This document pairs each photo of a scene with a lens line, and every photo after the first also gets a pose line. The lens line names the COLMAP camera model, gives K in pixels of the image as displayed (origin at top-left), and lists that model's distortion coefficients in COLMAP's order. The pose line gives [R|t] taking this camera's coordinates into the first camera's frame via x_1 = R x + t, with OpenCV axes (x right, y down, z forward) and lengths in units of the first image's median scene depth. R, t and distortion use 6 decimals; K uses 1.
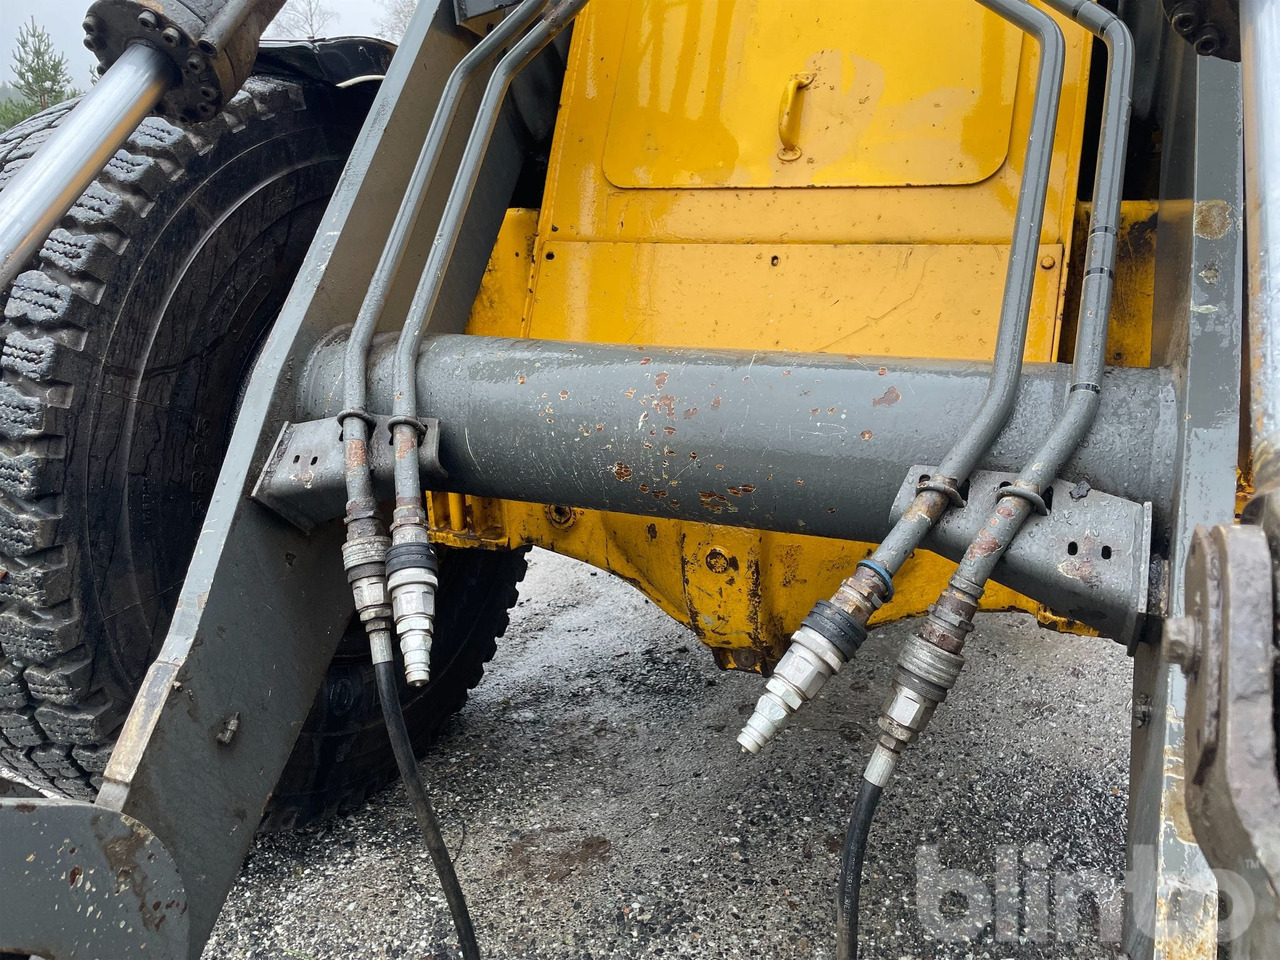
lens RADIAL K [[970.4, 0, 651.9], [0, 970.4, 479.1], [0, 0, 1]] dist [0.085610, -0.117491]
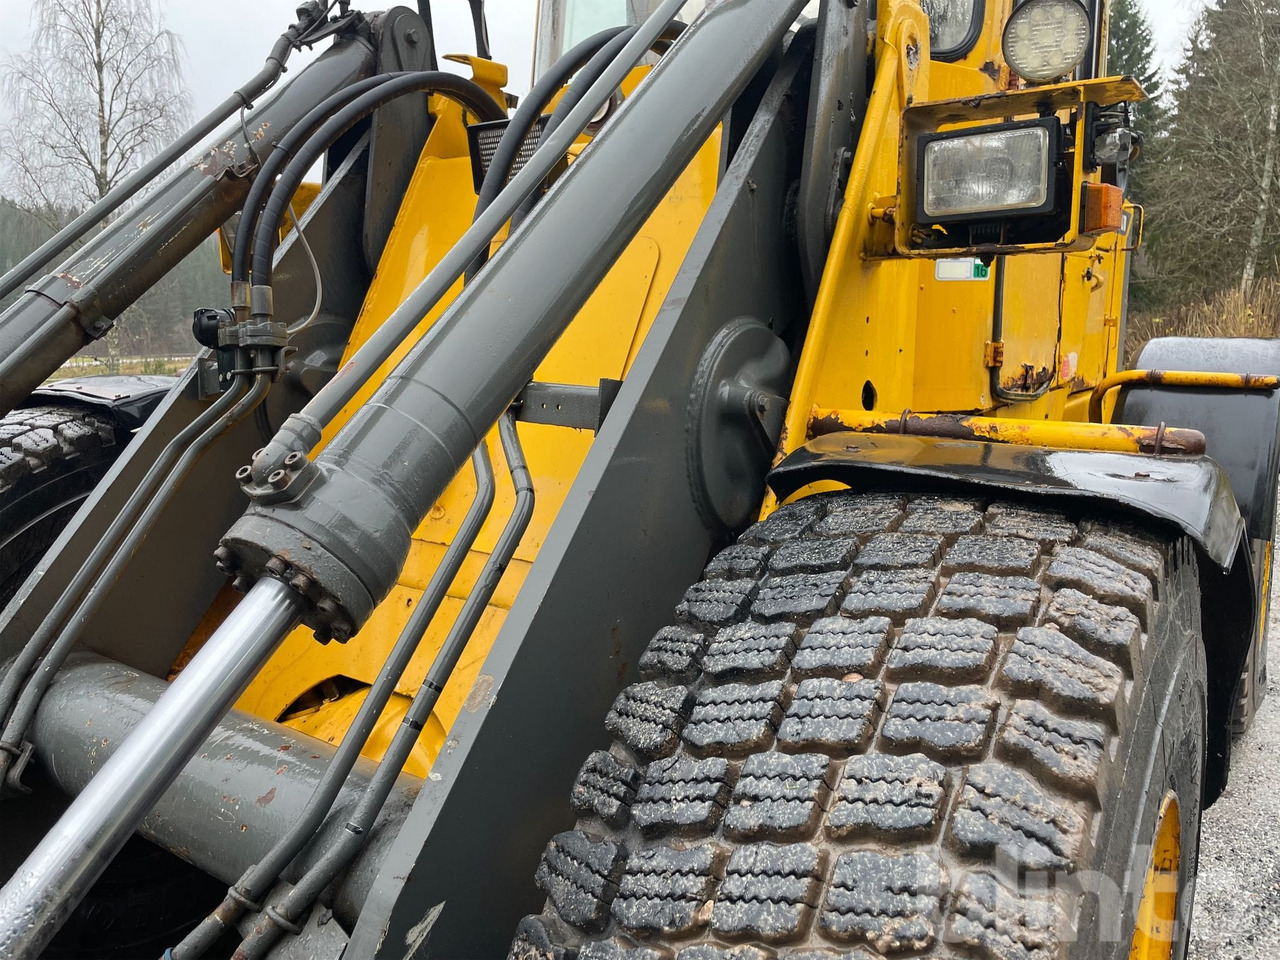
lens RADIAL K [[969.6, 0, 634.4], [0, 969.6, 472.1], [0, 0, 1]] dist [0.093369, -0.125282]
pose [[0.976484, 0.060361, -0.206970, 0.723621], [-0.089180, 0.987113, -0.132869, -0.284804], [0.196283, 0.148202, 0.969283, -0.137794]]
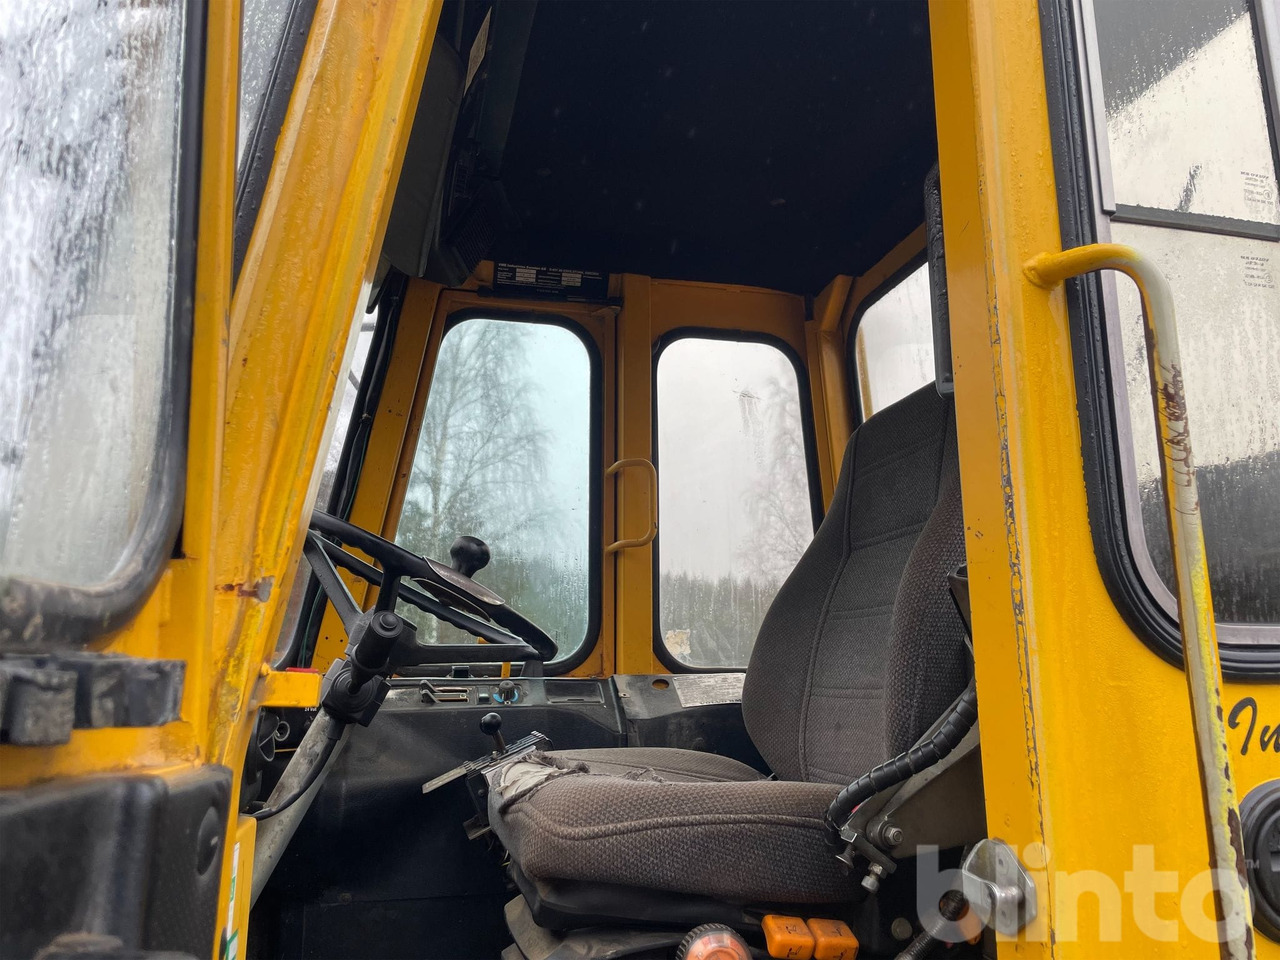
lens RADIAL K [[969.6, 0, 634.4], [0, 969.6, 472.1], [0, 0, 1]] dist [0.093369, -0.125282]
pose [[0.591211, -0.135750, -0.795010, 1.450528], [-0.267695, 0.896822, -0.352207, -1.243853], [0.760795, 0.421049, 0.493872, 1.406668]]
